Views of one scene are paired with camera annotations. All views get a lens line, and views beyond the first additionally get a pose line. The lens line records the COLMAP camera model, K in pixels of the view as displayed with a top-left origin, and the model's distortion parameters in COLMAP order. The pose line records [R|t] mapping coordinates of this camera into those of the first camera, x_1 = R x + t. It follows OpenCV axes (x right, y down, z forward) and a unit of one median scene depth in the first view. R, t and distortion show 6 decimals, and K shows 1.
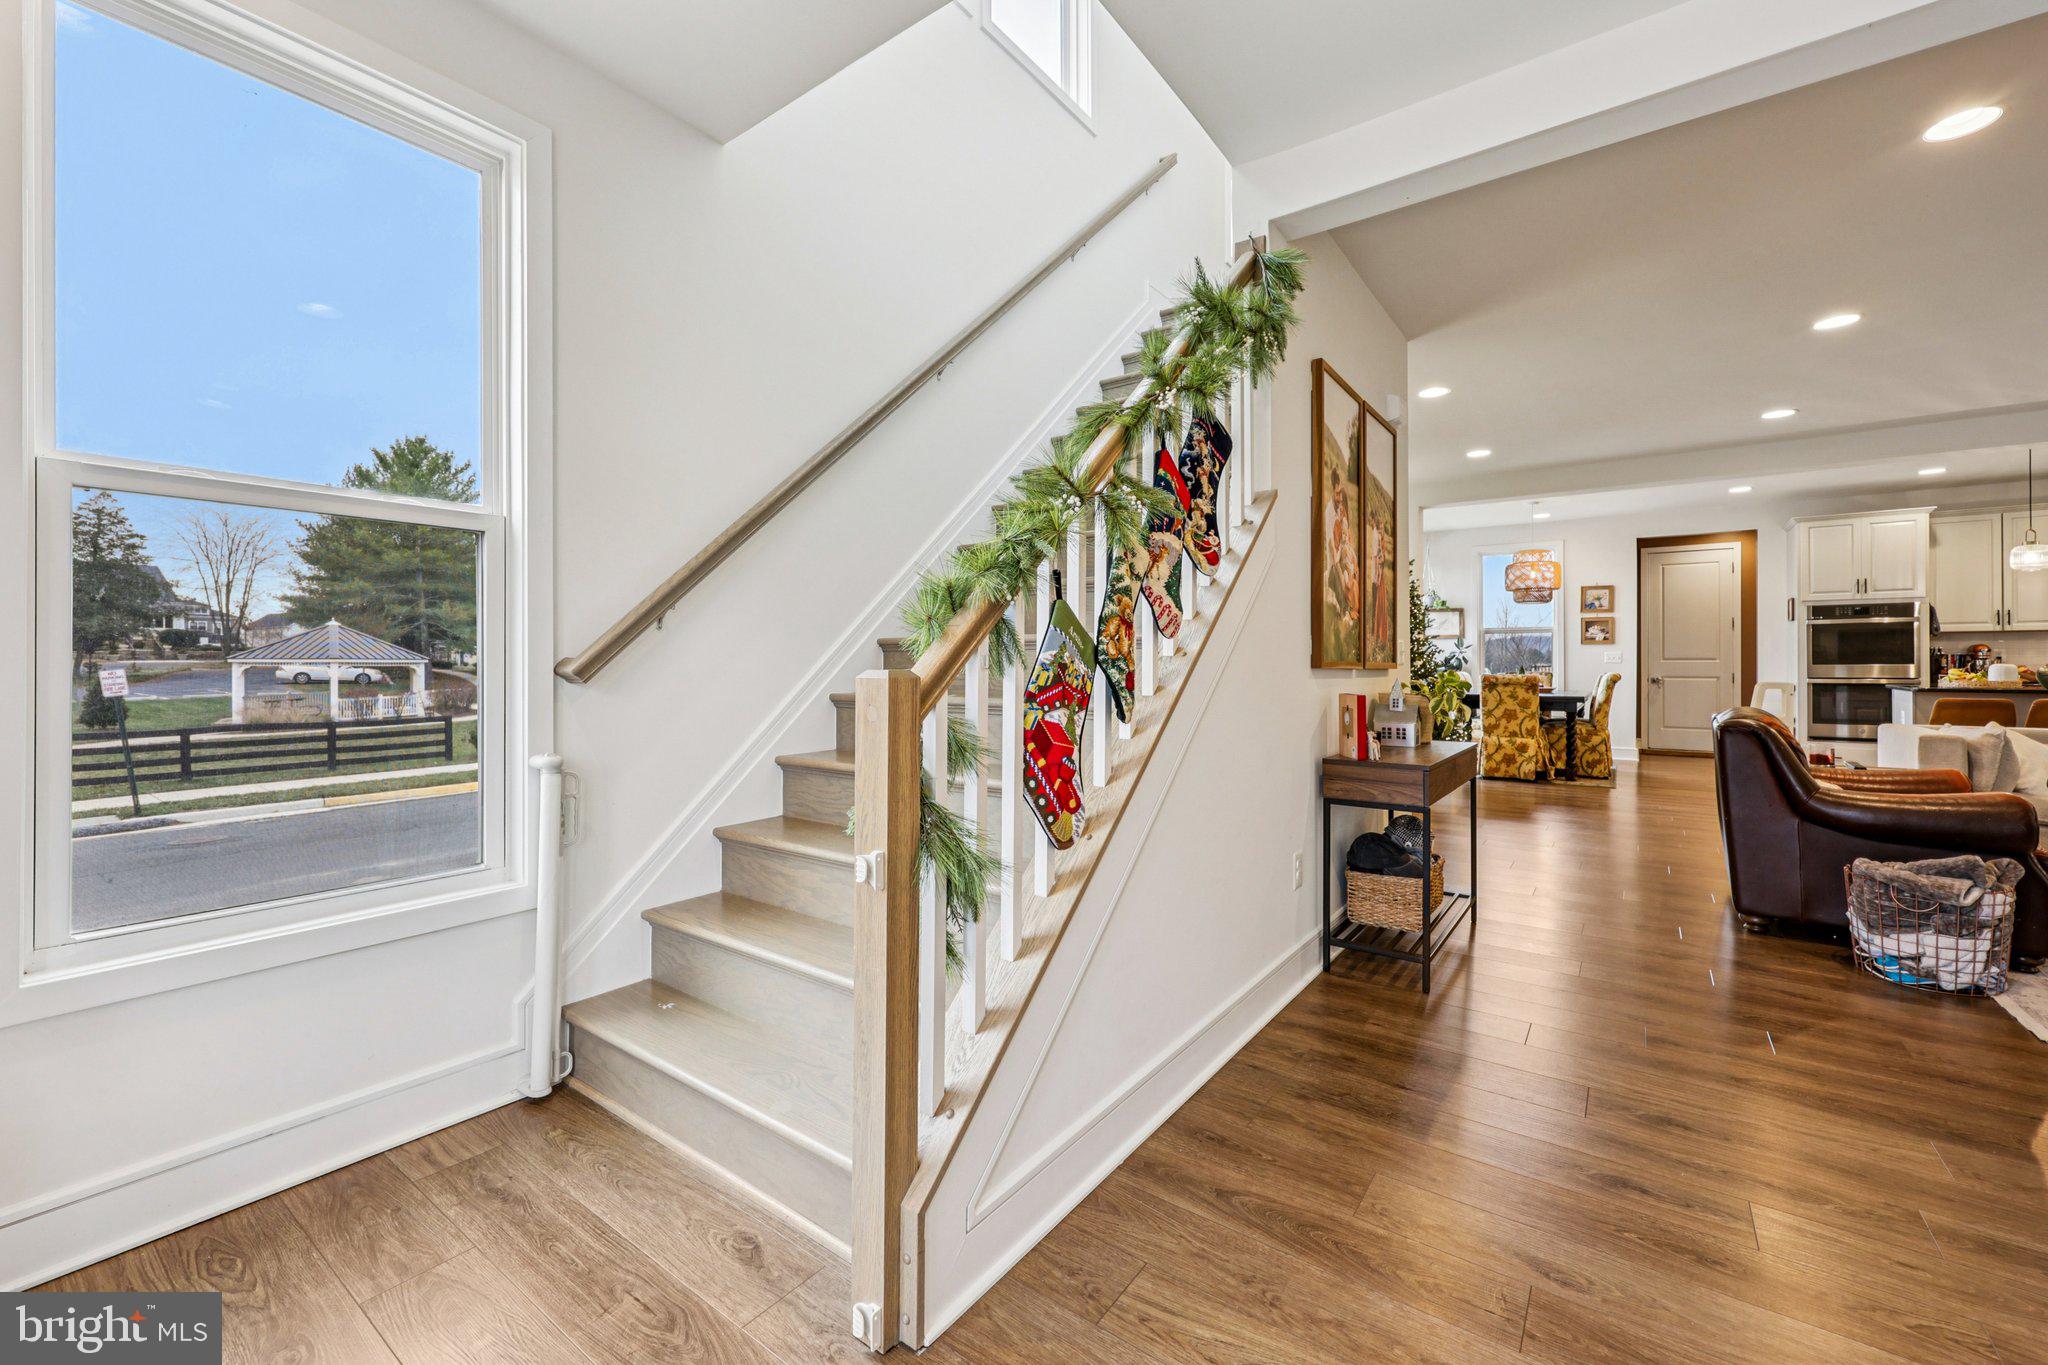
lens RADIAL K [[830.5, 0, 1030.9], [0, 830.5, 660.8], [0, 0, 1]] dist [0.001508, -0.000456]
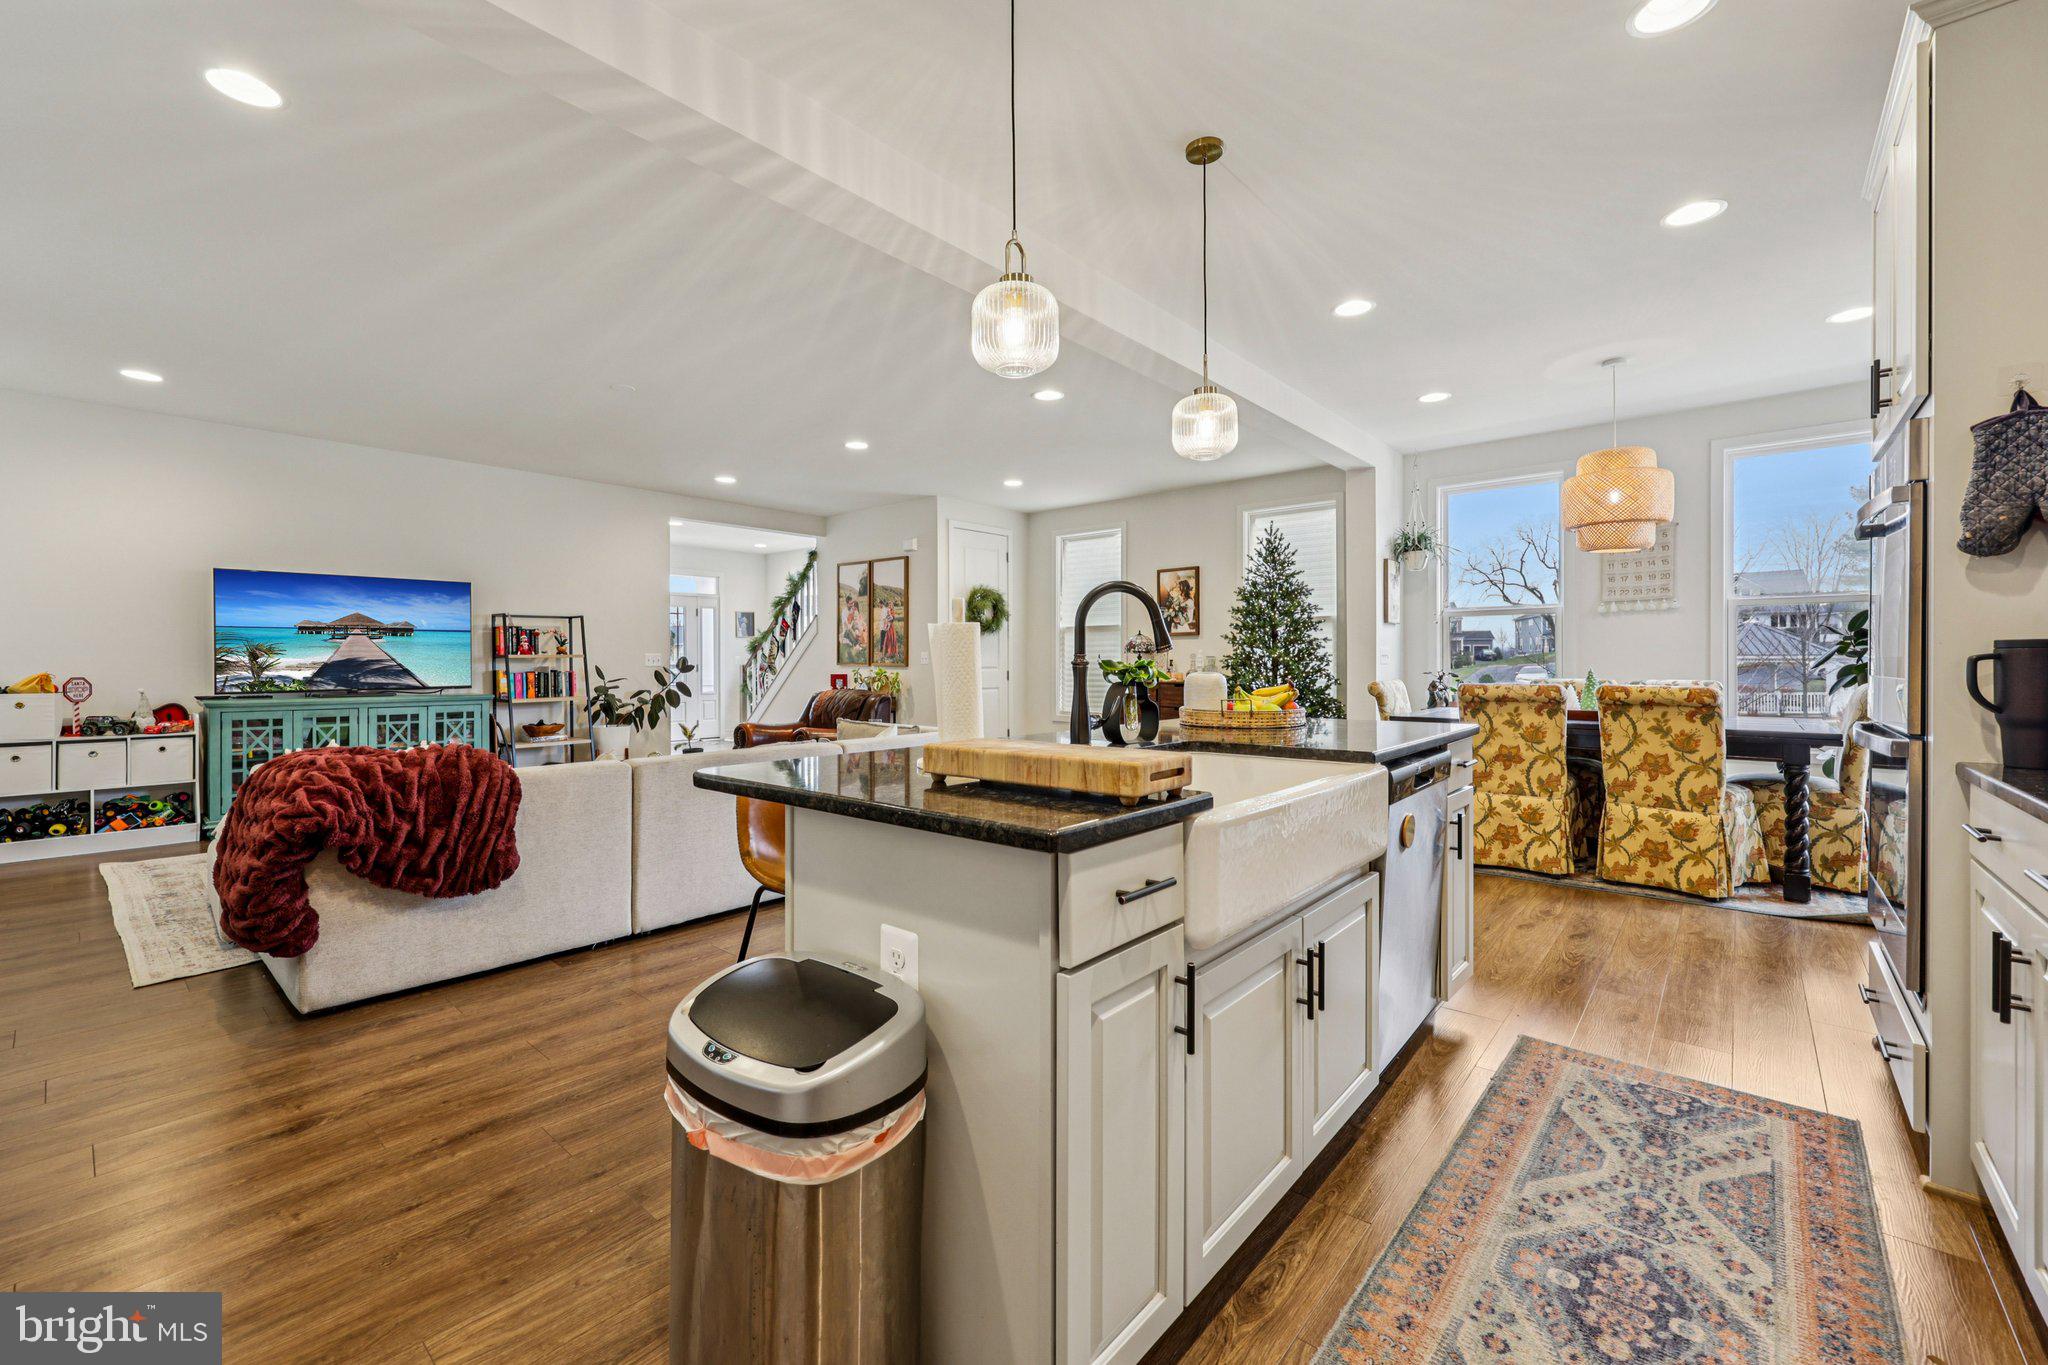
lens RADIAL K [[830.5, 0, 1022.2], [0, 830.5, 671.3], [0, 0, 1]] dist [0.001508, -0.000456]
pose [[-0.073330, 0.014484, -0.997203, 1.316195], [0.006678, 0.999879, 0.014032, -0.003229], [0.997285, -0.005630, -0.073417, 0.748180]]
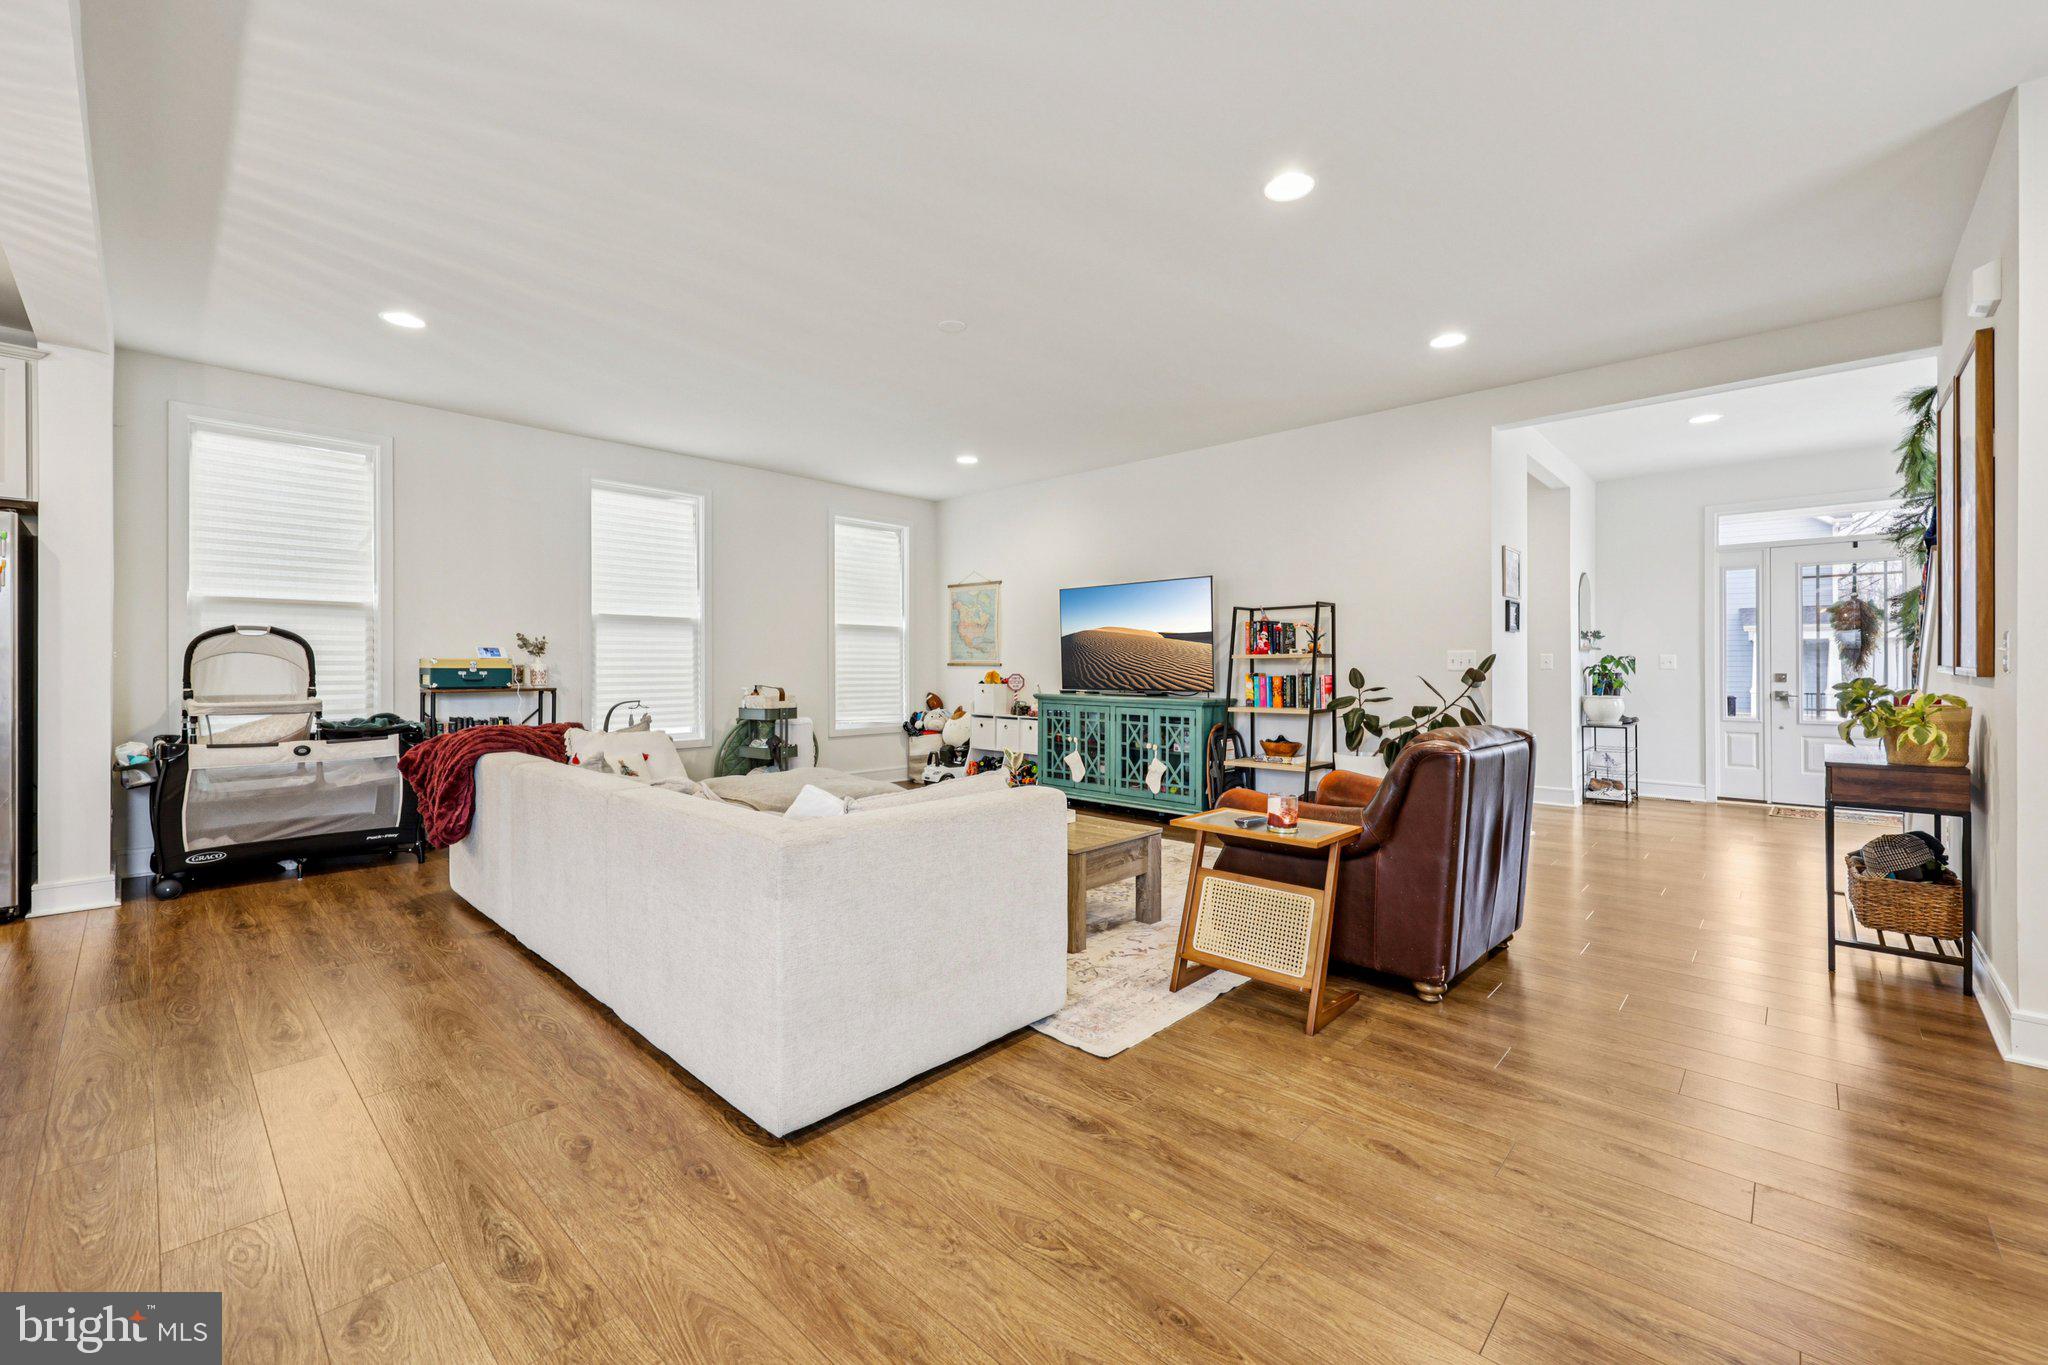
lens RADIAL K [[830.5, 0, 1026.7], [0, 830.5, 670.0], [0, 0, 1]] dist [0.001508, -0.000456]
pose [[-0.993364, 0.000268, 0.115014, 0.577372], [0.000312, 1.000000, 0.000371, 0.001081], [-0.115014, 0.000405, -0.993364, 0.911718]]
